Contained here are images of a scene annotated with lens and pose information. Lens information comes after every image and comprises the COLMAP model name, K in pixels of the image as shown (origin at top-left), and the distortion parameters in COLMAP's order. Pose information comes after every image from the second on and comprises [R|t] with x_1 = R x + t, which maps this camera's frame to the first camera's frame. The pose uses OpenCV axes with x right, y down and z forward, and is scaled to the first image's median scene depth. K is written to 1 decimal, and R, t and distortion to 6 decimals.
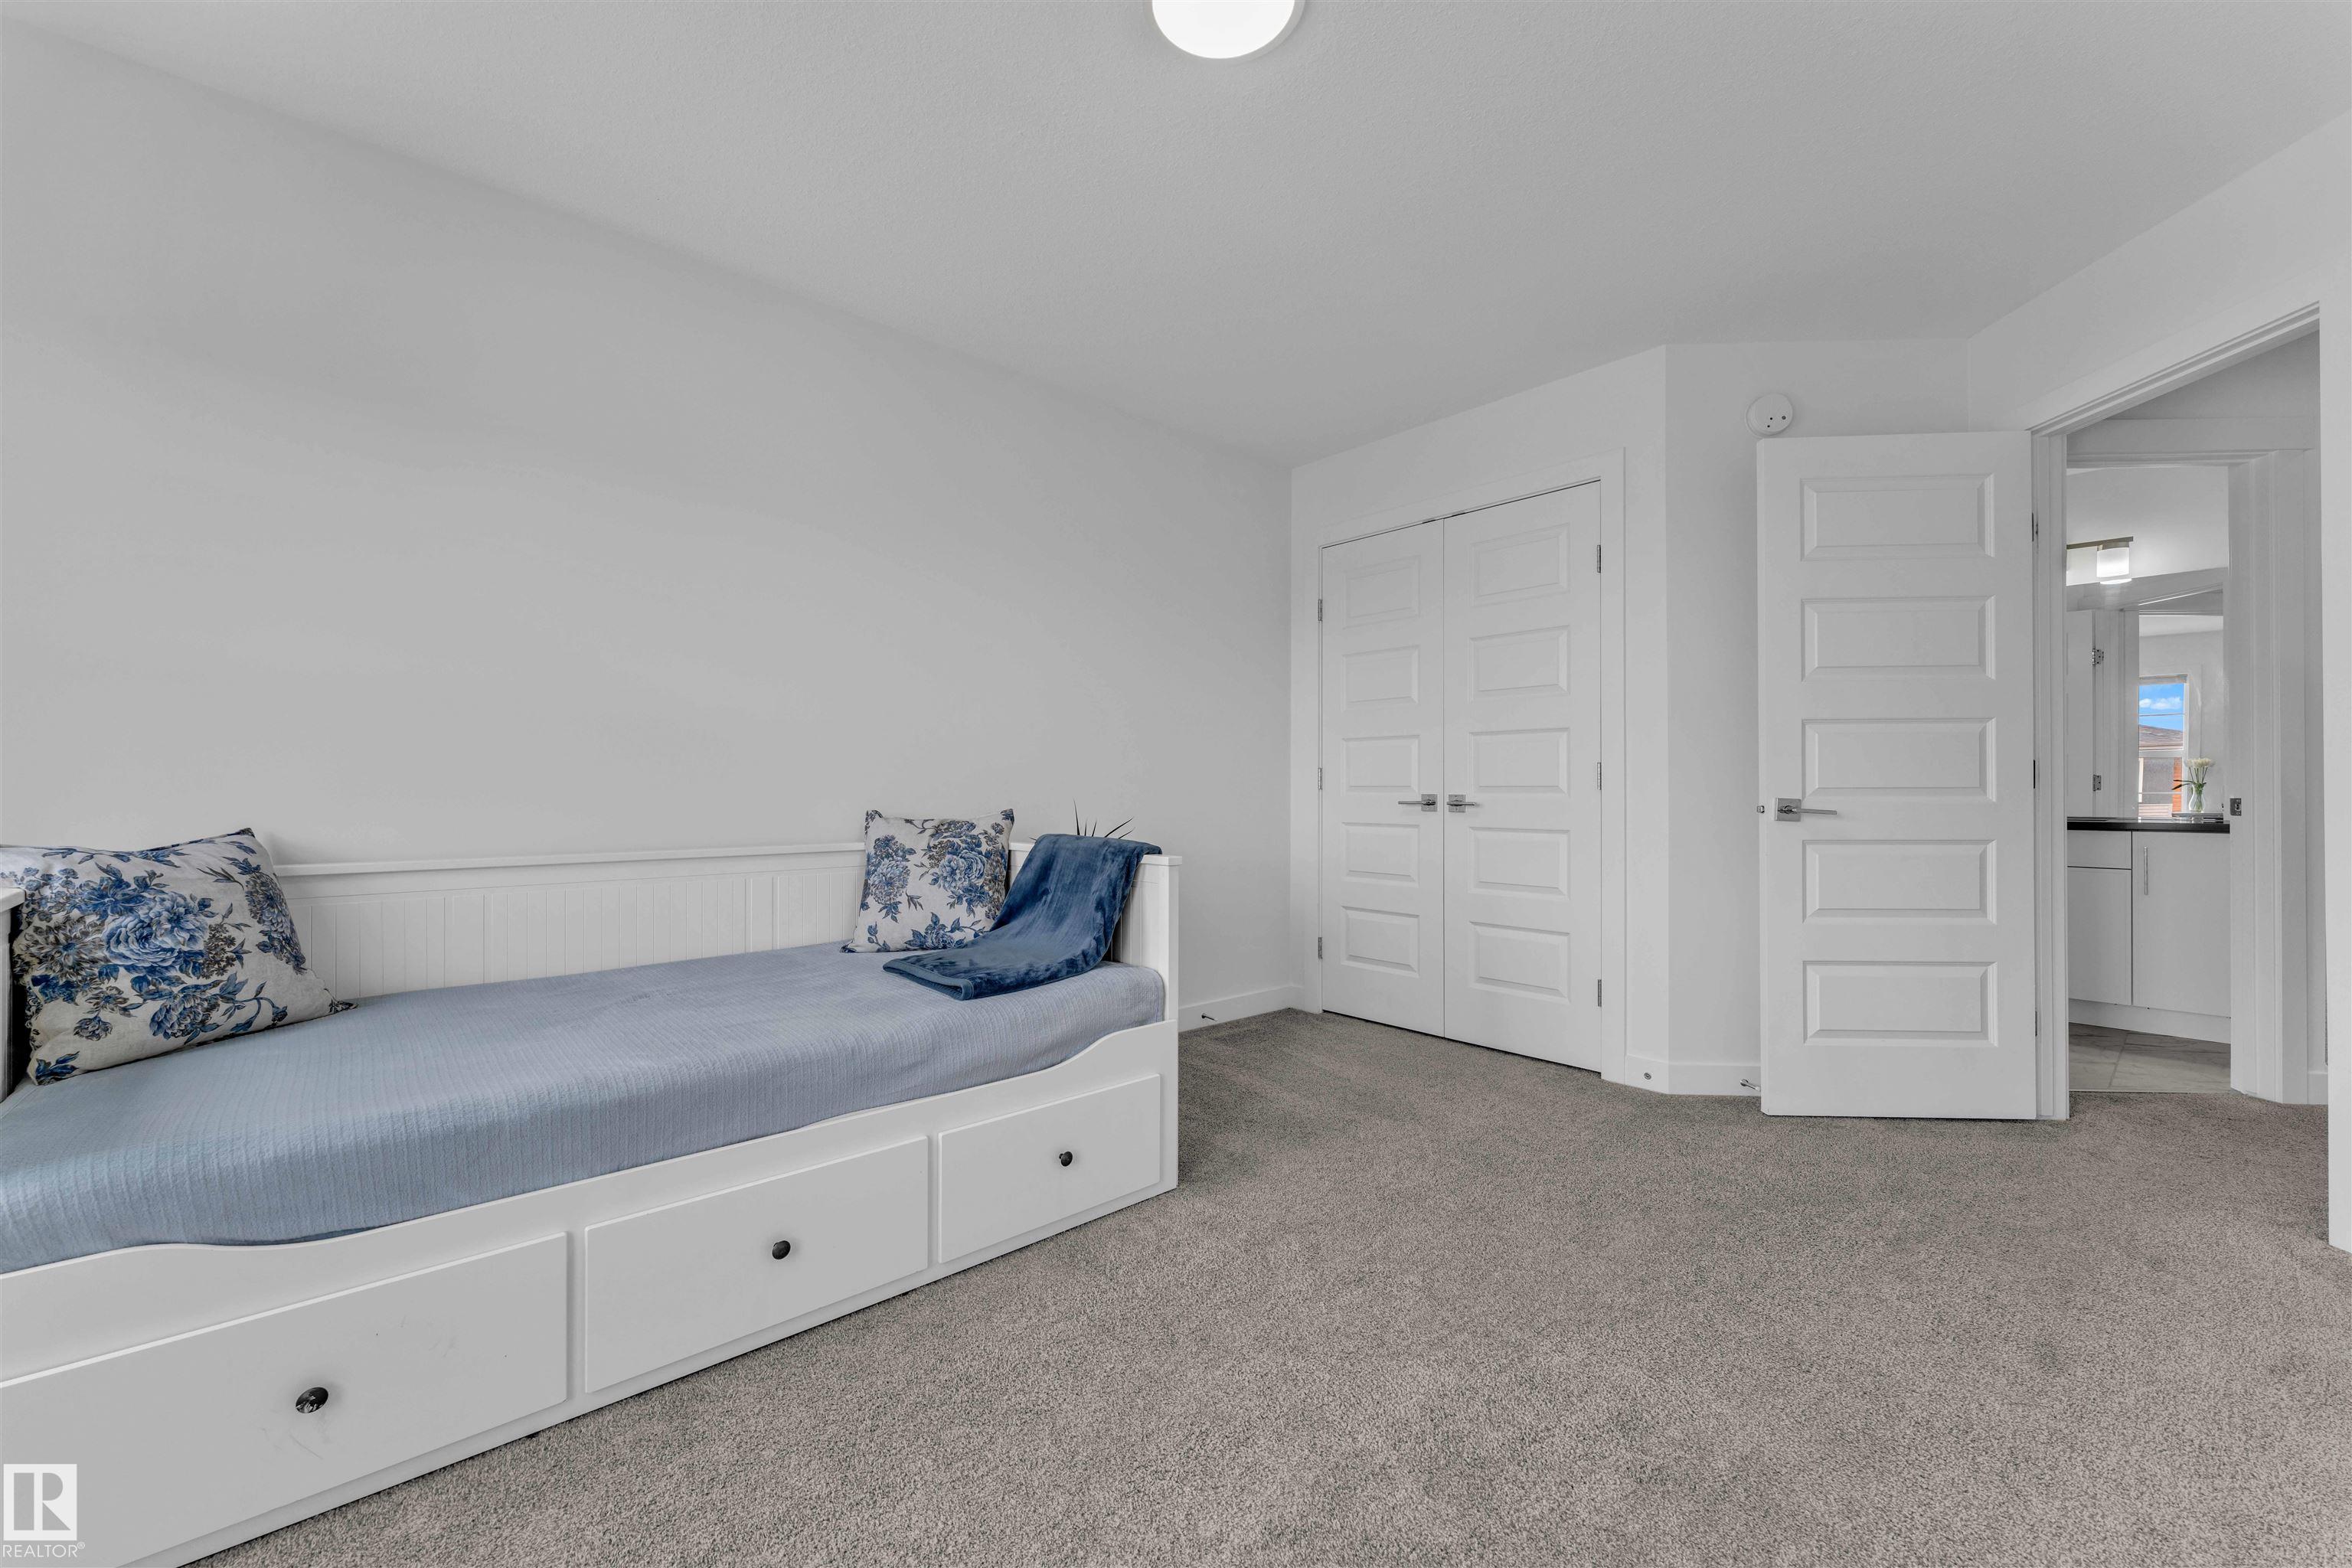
lens RADIAL K [[945.4, 0, 1170.8], [0, 945.4, 792.1], [0, 0, 1]] dist [0.000069, -0.000347]
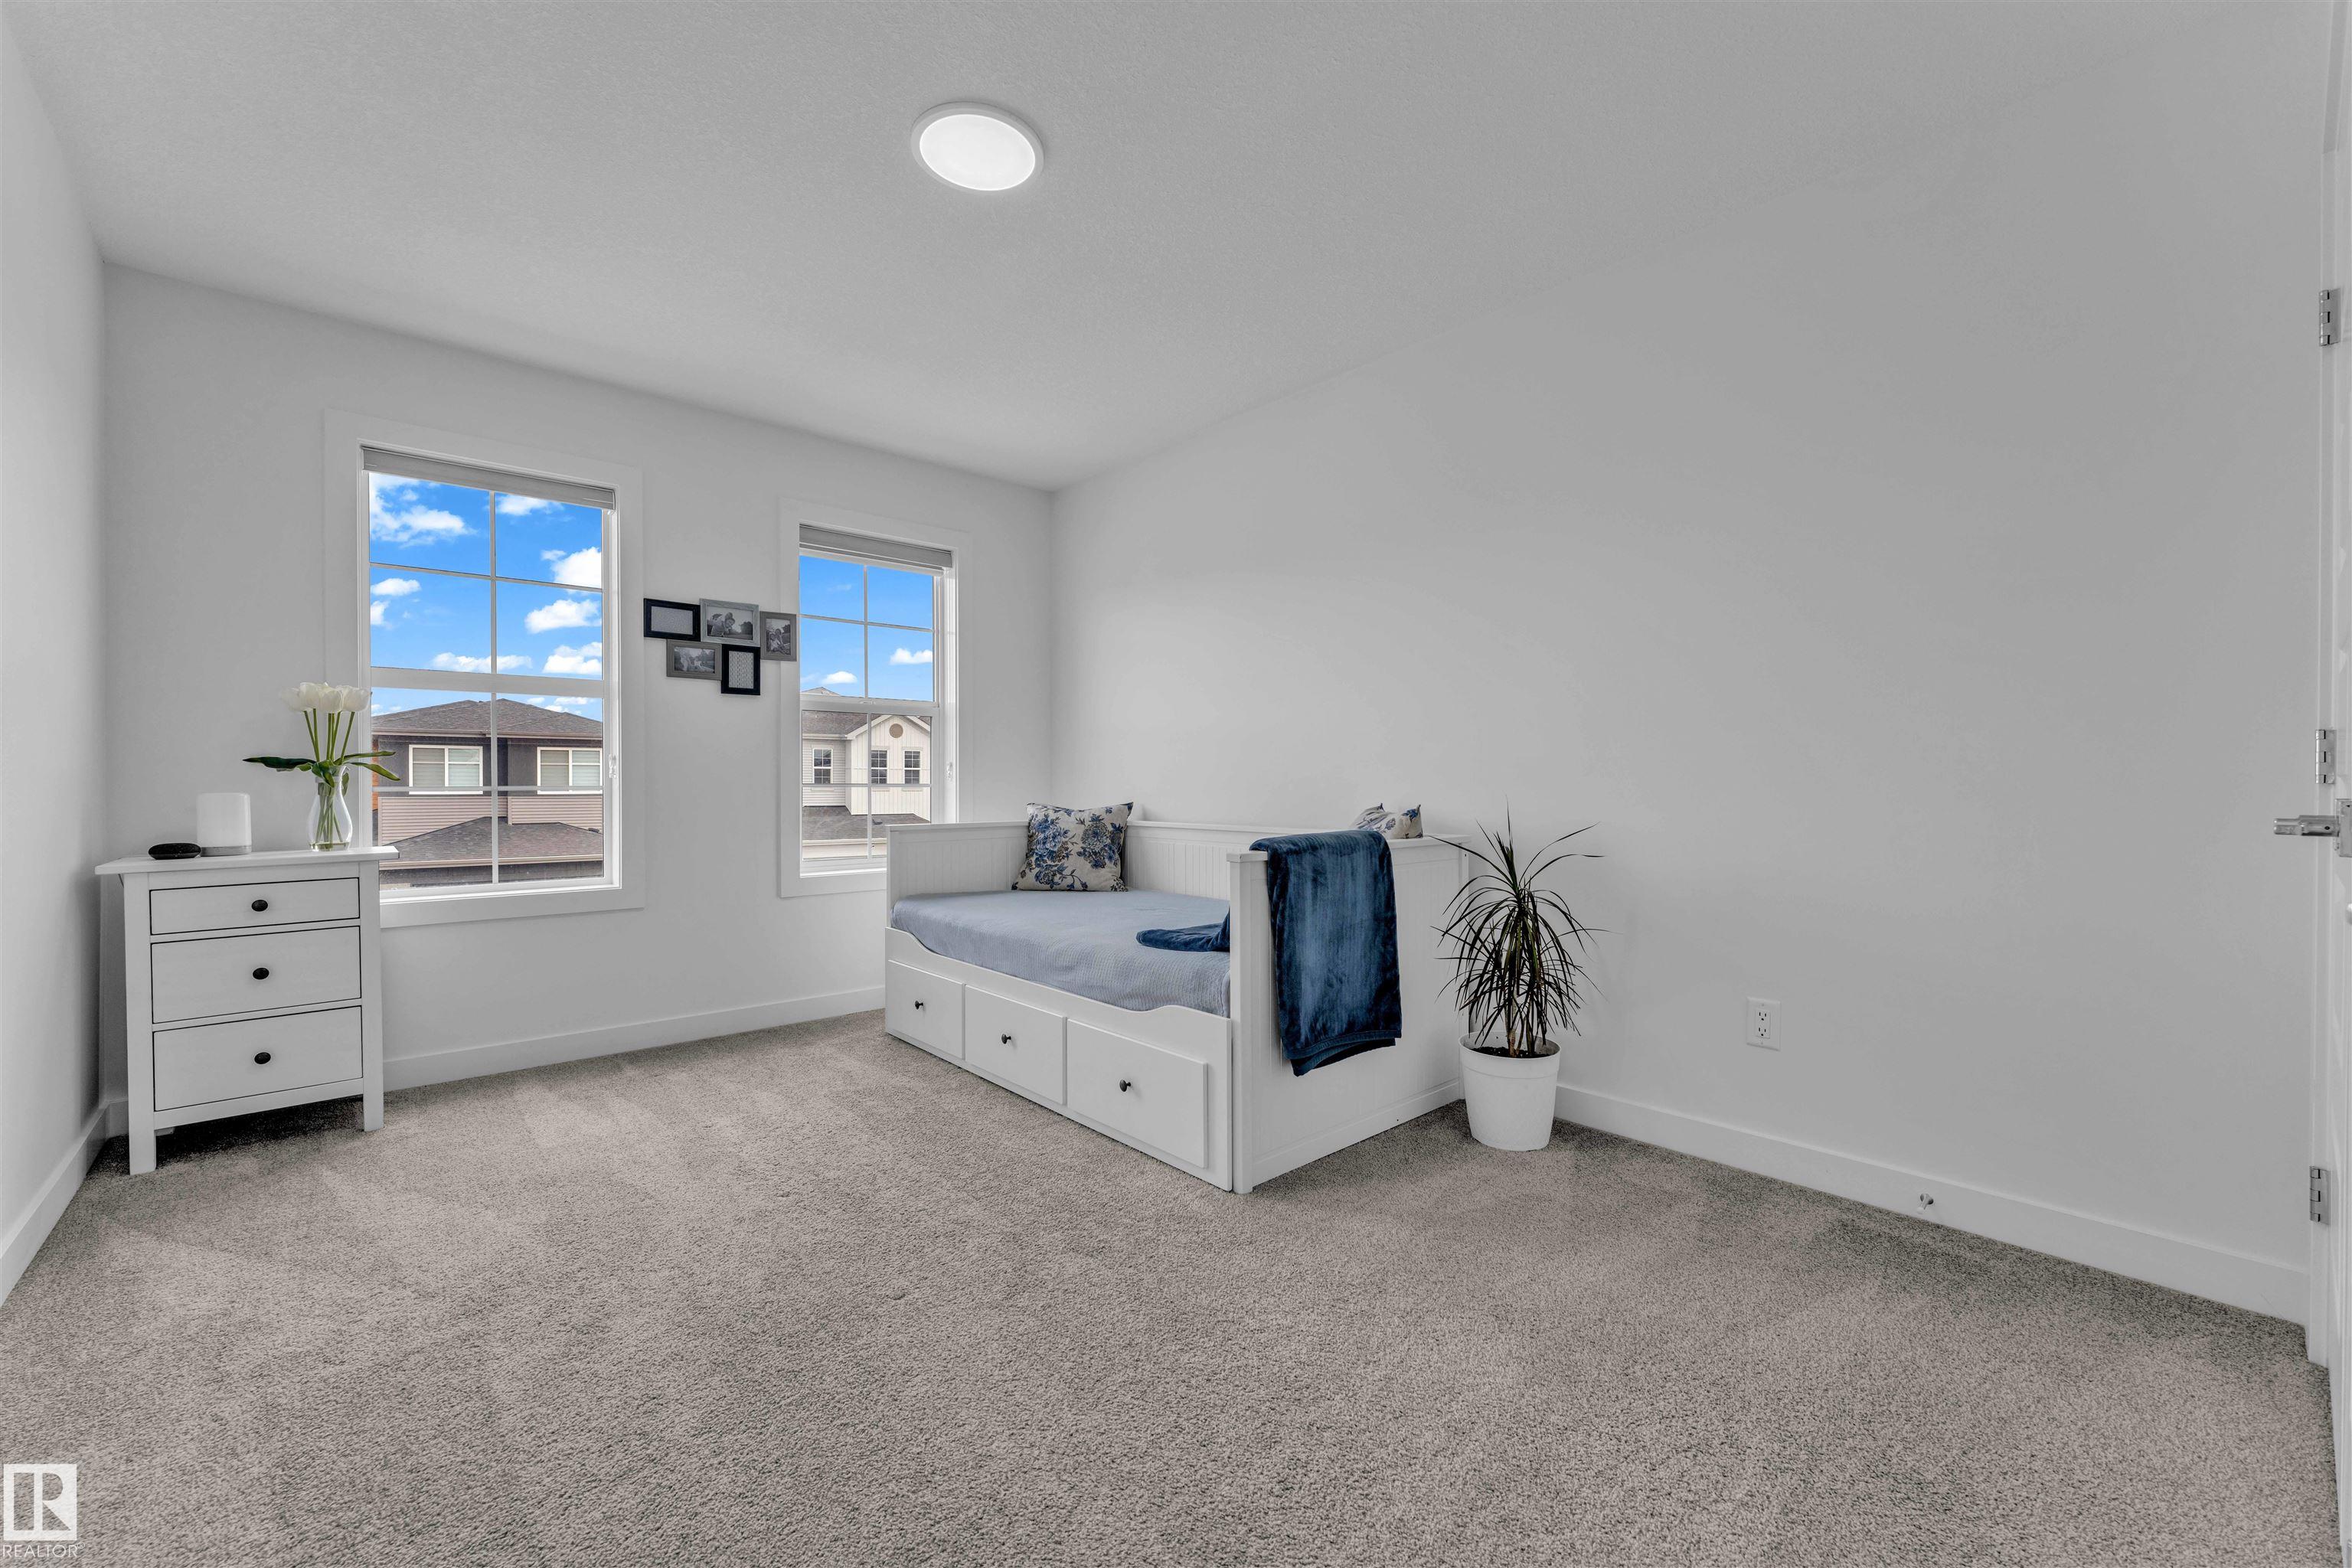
lens RADIAL K [[945.4, 0, 1170.8], [0, 945.4, 792.1], [0, 0, 1]] dist [0.000069, -0.000347]
pose [[-0.012002, 0.013141, -0.999842, 1.331125], [-0.001490, 0.999912, 0.013160, -0.014166], [0.999927, 0.001648, -0.011981, 1.276022]]
